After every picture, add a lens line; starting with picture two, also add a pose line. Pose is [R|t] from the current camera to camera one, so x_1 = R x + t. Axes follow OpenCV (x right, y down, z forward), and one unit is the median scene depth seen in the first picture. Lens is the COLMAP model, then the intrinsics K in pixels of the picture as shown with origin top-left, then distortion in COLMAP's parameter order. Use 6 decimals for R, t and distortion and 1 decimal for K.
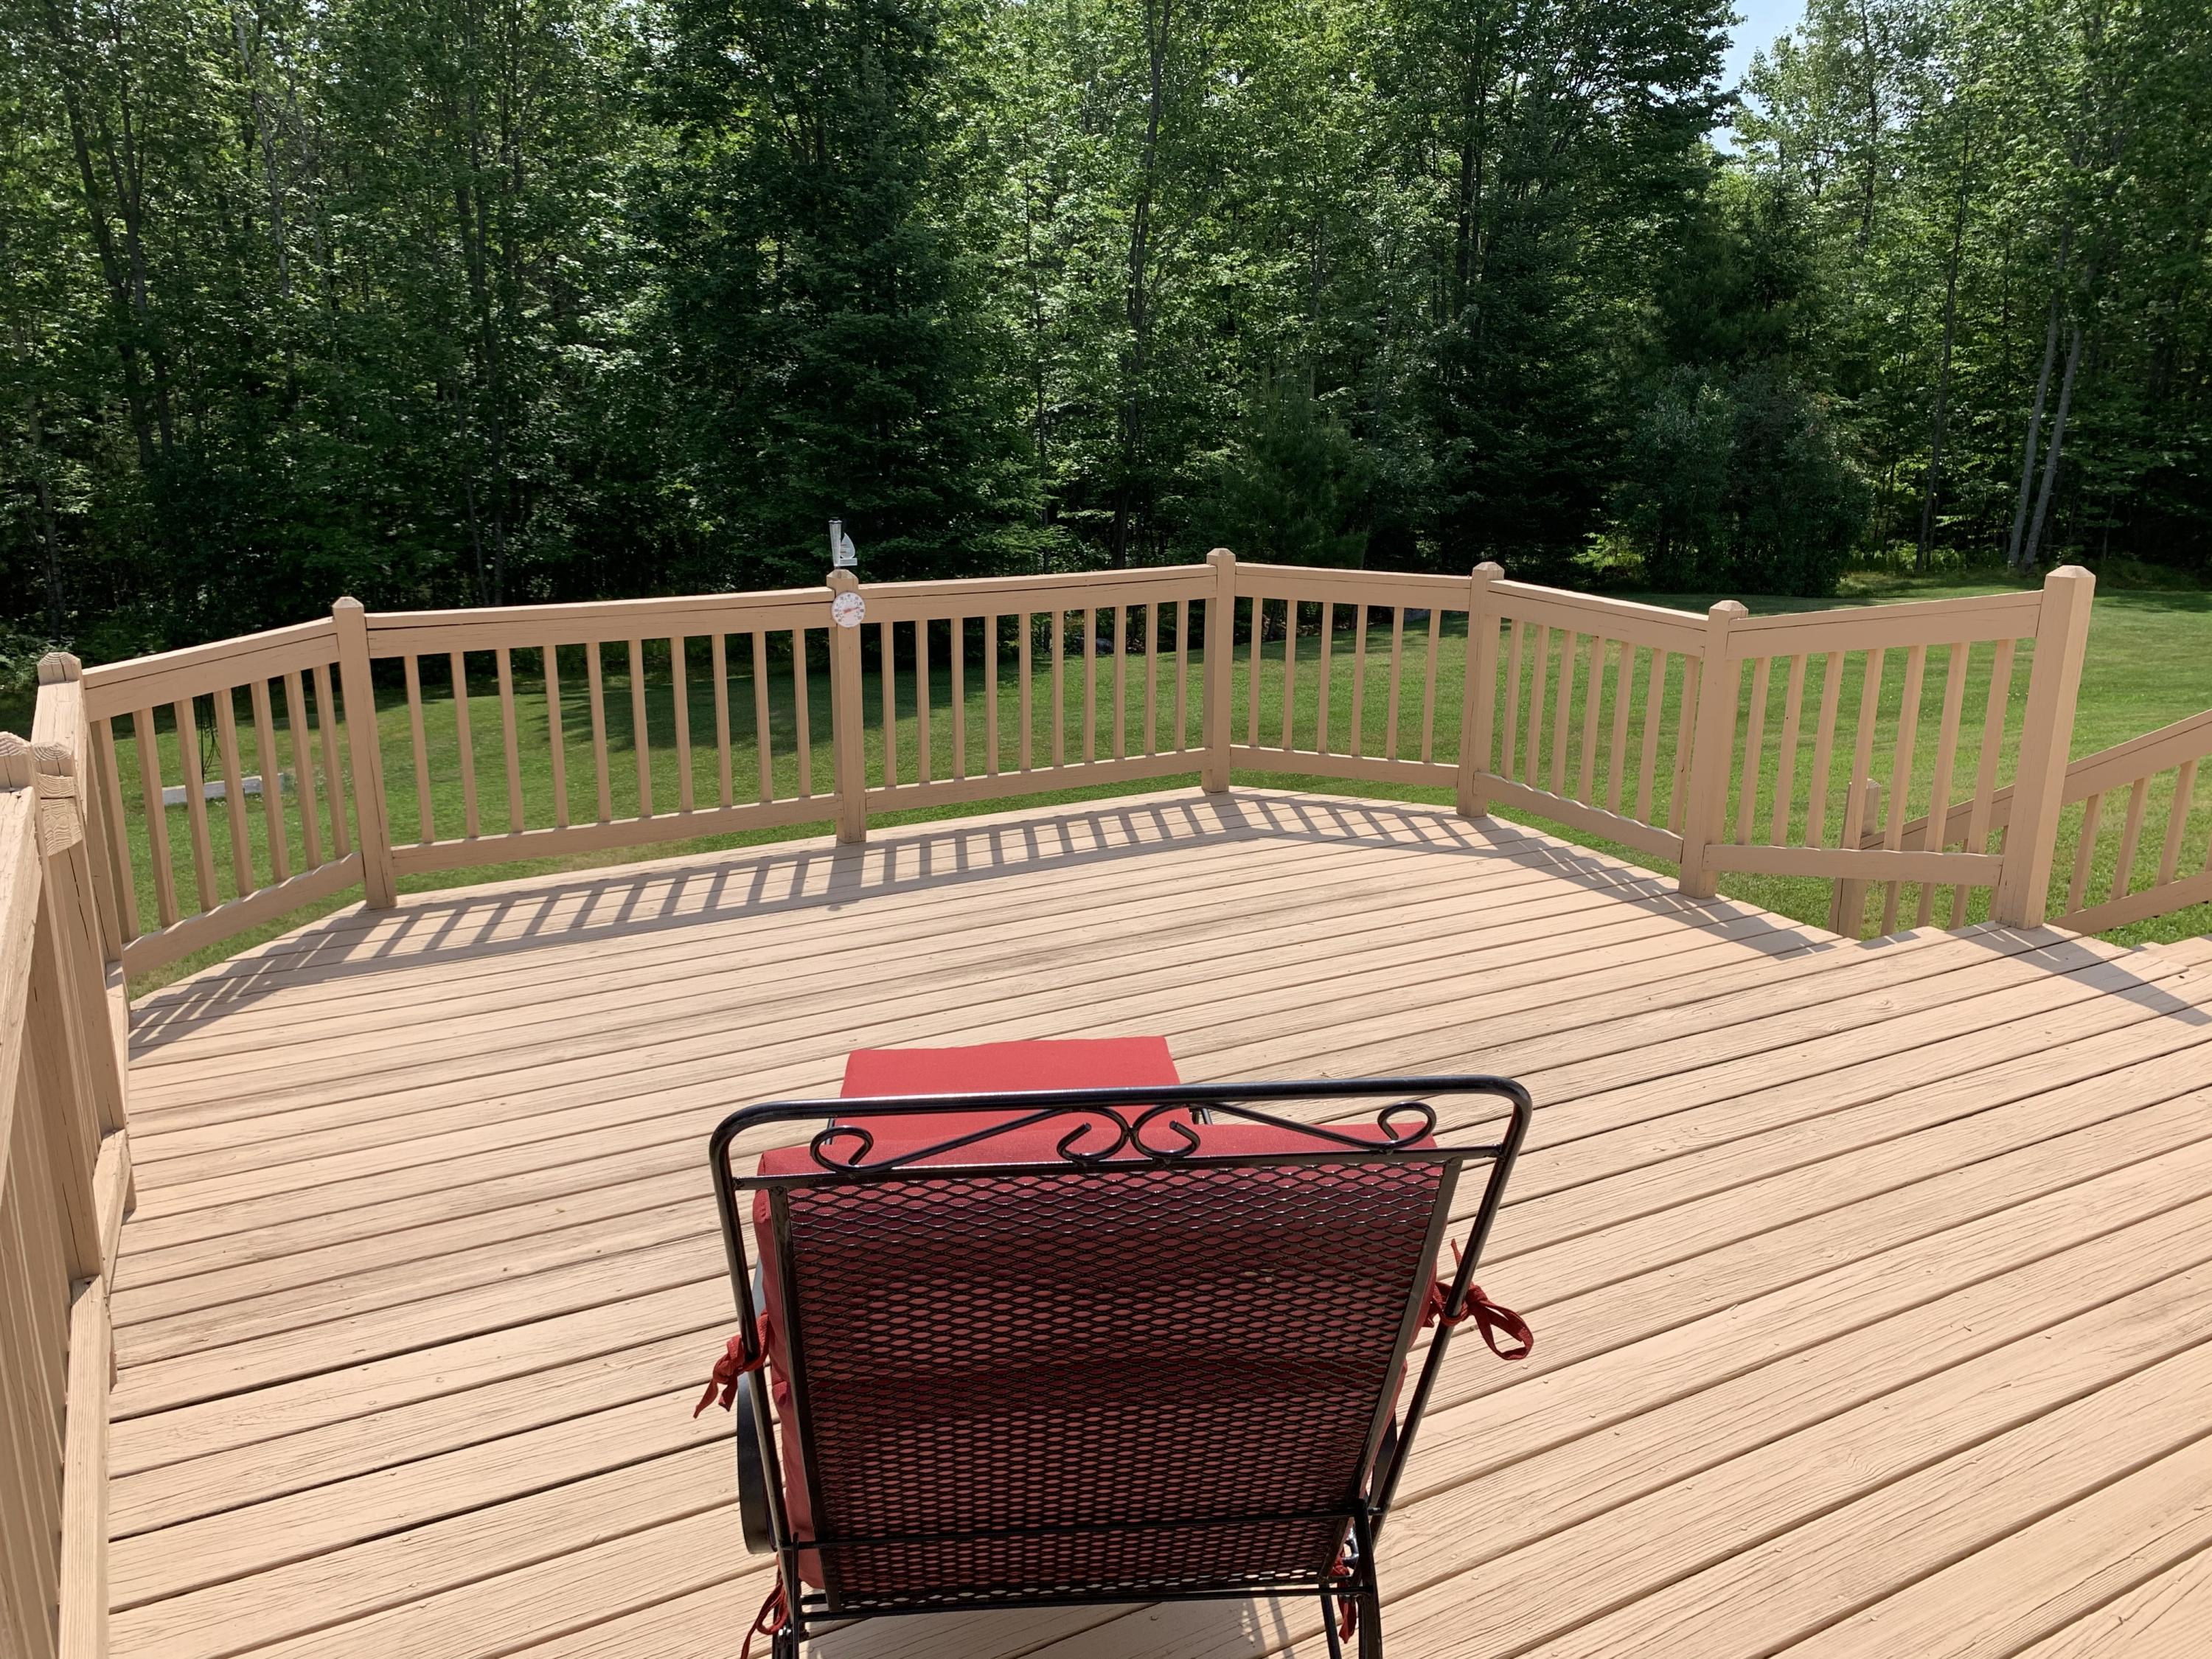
lens RADIAL K [[1698.5, 0, 1106.4], [0, 1698.5, 826.1], [0, 0, 1]] dist [0.024224, -0.032842]
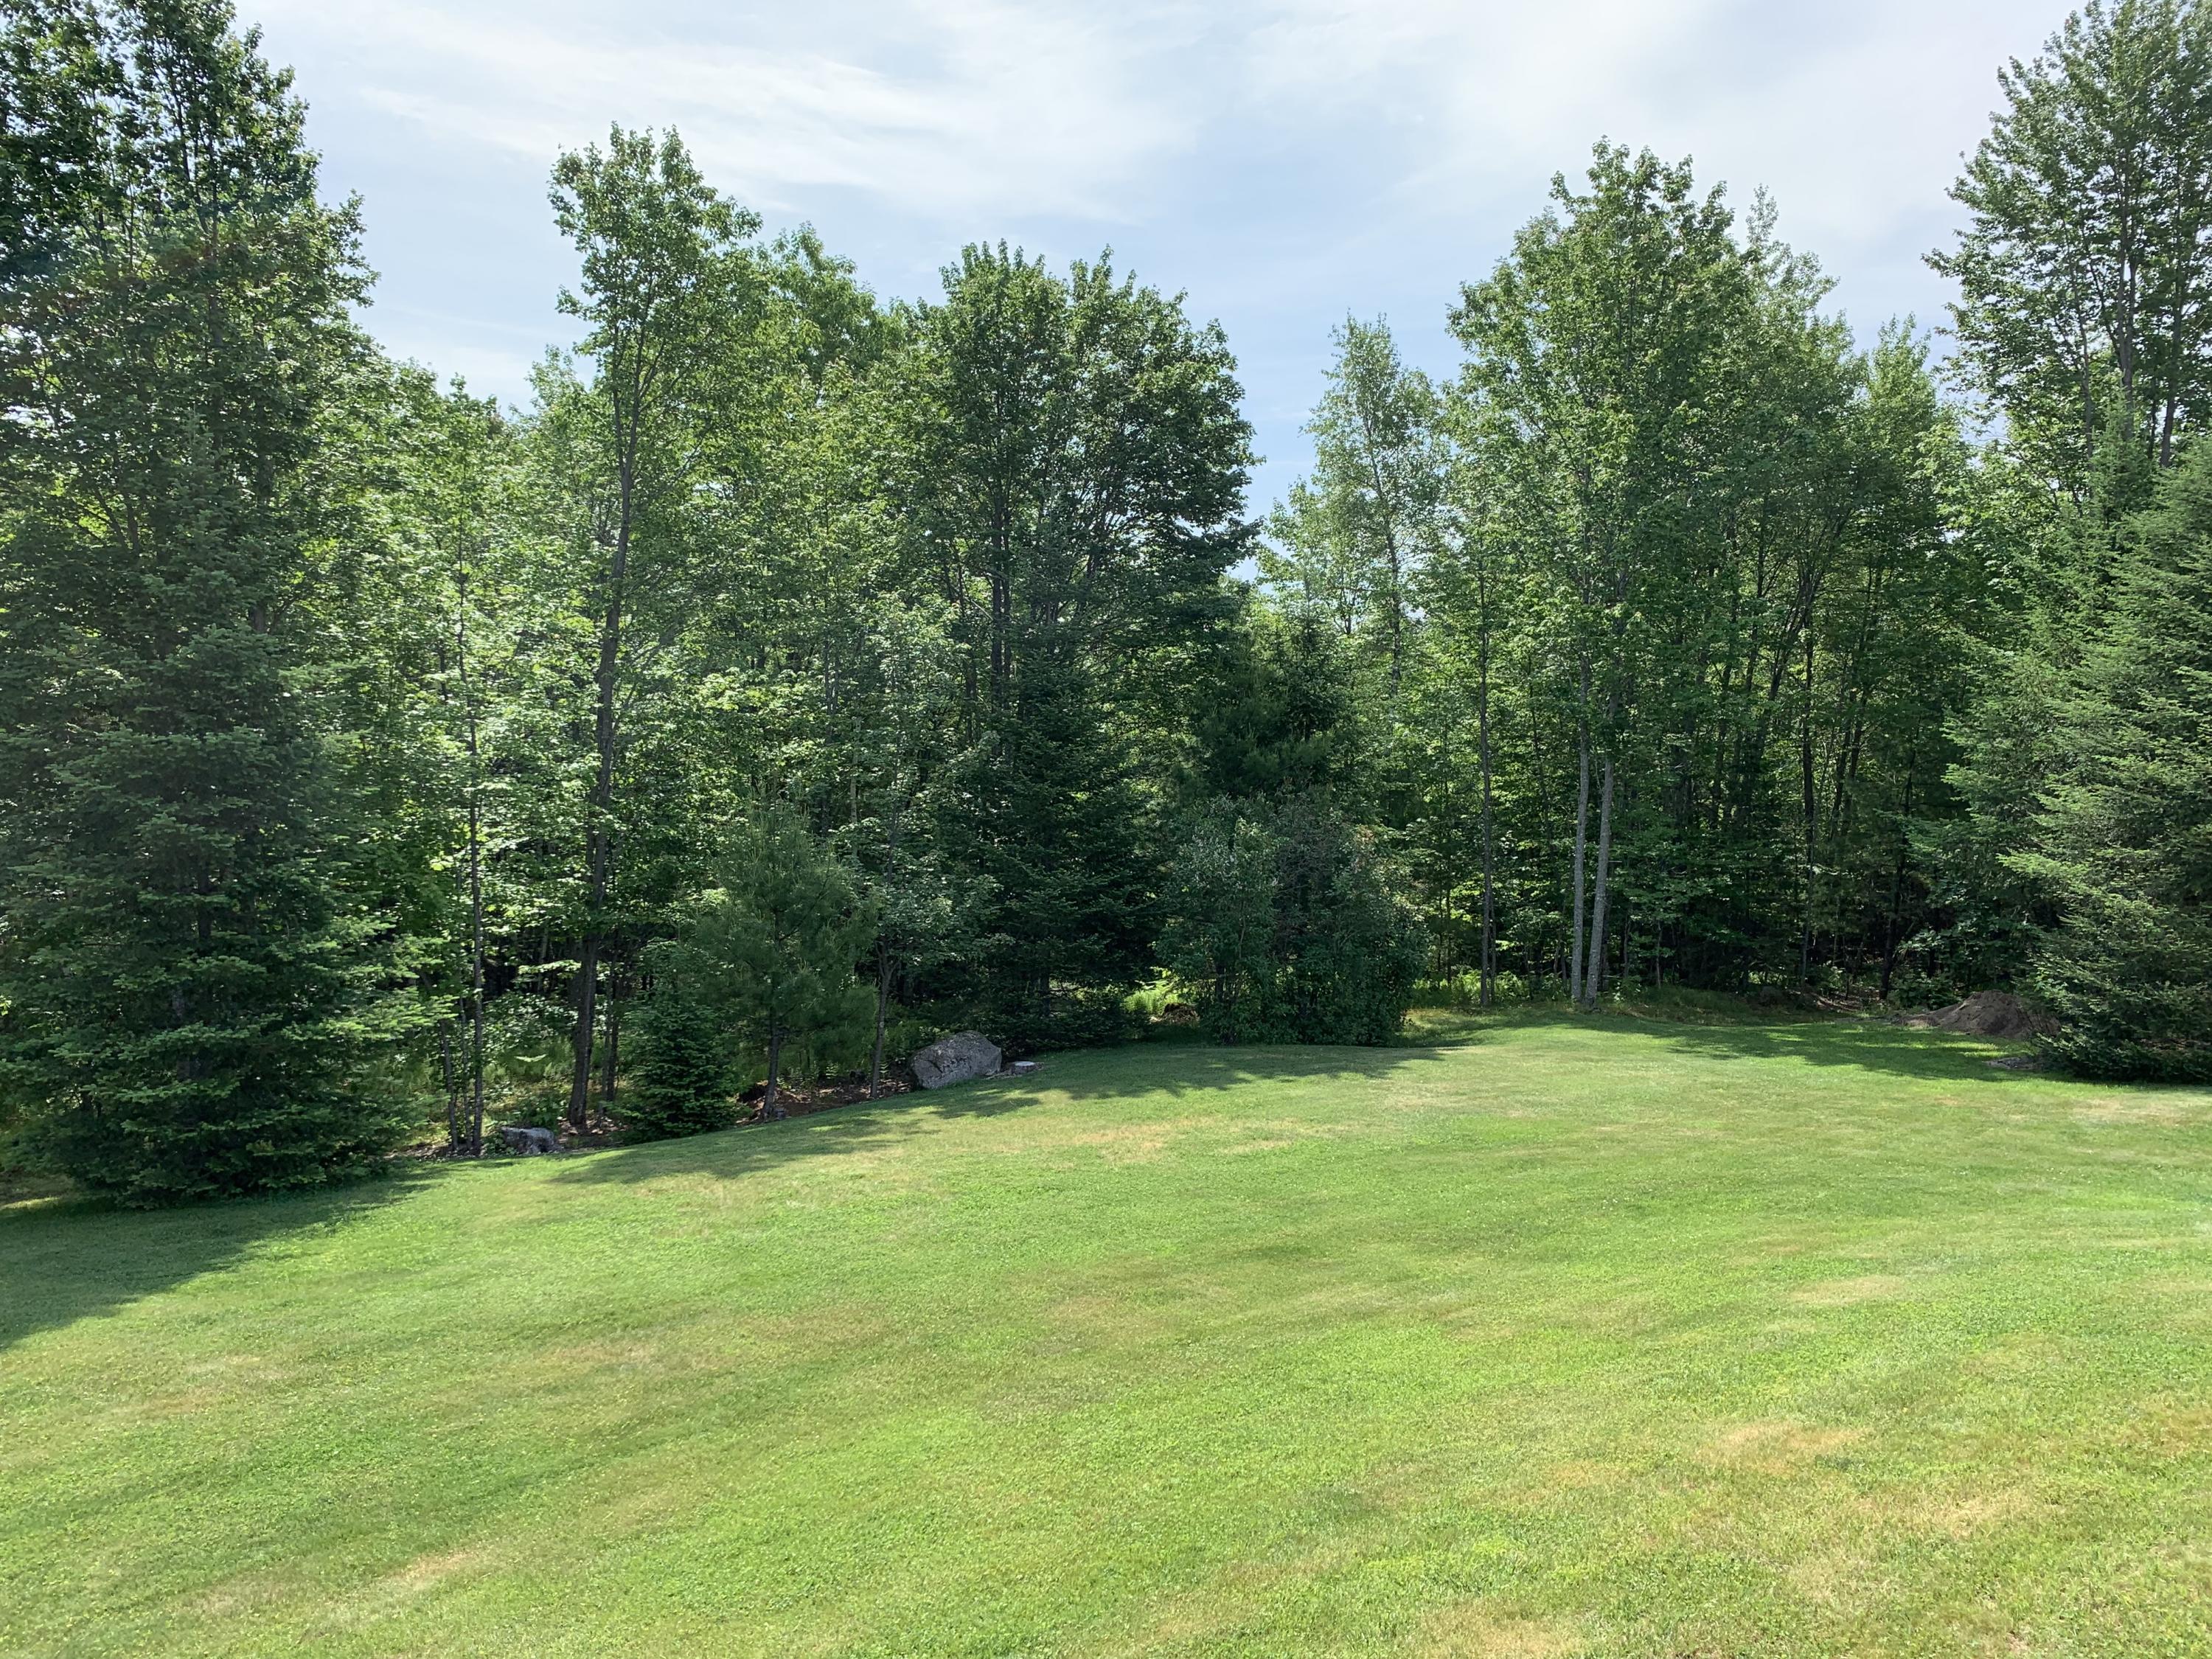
lens RADIAL K [[1698.5, 0, 1095.5], [0, 1698.5, 821.9], [0, 0, 1]] dist [0.024224, -0.032842]
pose [[0.976473, -0.003170, 0.215616, 0.063137], [0.055338, 0.970091, -0.236350, -0.037408], [-0.208418, 0.242721, 0.947443, 0.126701]]
